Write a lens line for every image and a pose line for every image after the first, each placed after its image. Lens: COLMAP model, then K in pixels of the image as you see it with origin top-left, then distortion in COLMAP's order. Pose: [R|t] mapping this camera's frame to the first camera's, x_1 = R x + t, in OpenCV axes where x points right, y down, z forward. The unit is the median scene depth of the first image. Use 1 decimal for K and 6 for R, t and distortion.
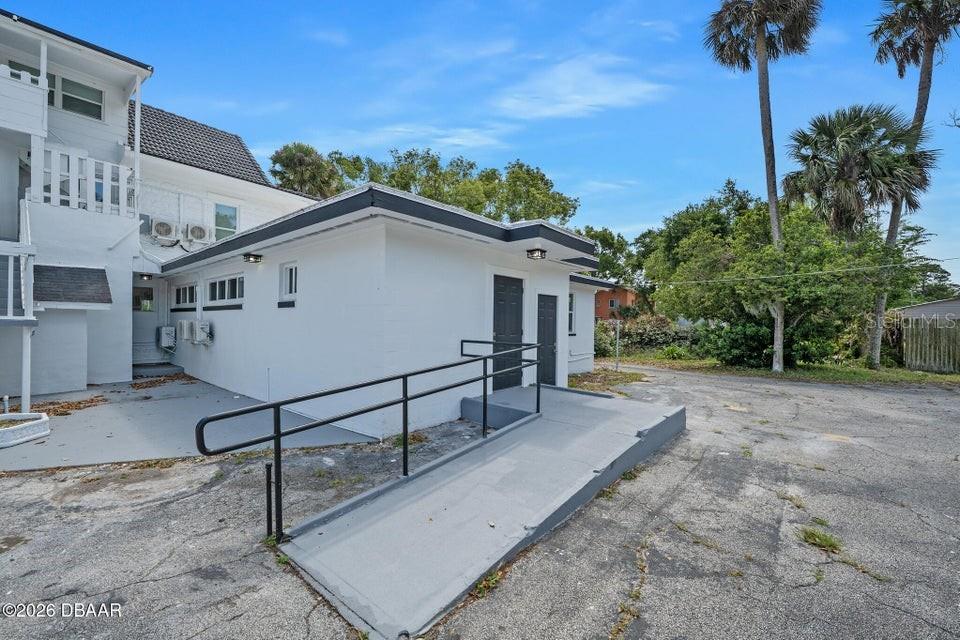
lens RADIAL K [[381.9, 0, 480.0], [0, 381.9, 320.0], [0, 0, 1]] dist [-0.000674, -0.000043]
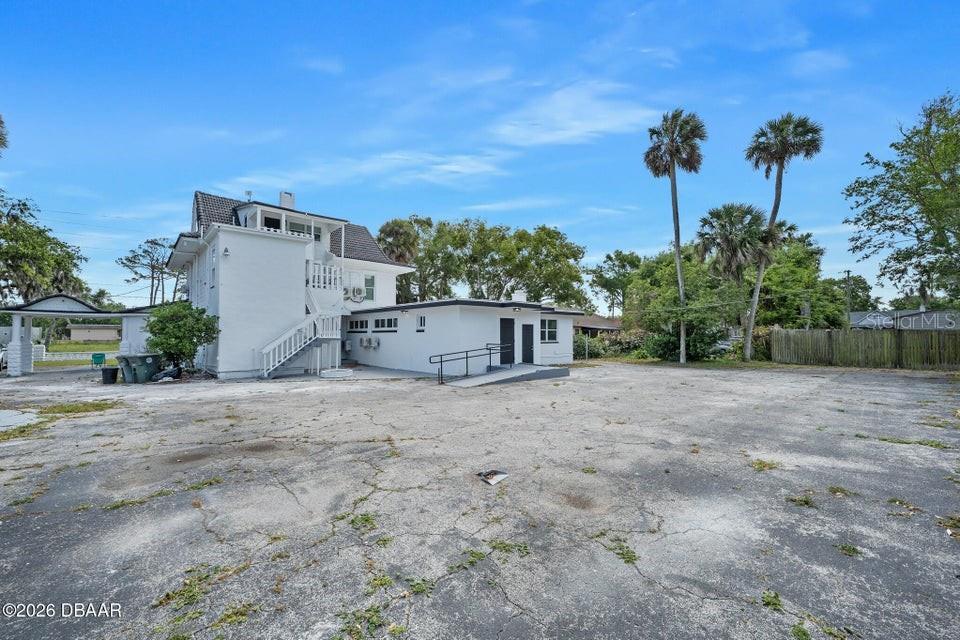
lens RADIAL K [[381.9, 0, 480.0], [0, 381.9, 320.0], [0, 0, 1]] dist [-0.000674, -0.000043]
pose [[0.988792, -0.018695, -0.148122, 0.165902], [0.014097, 0.999387, -0.032032, -0.016525], [0.148631, 0.029585, 0.988450, -0.908935]]
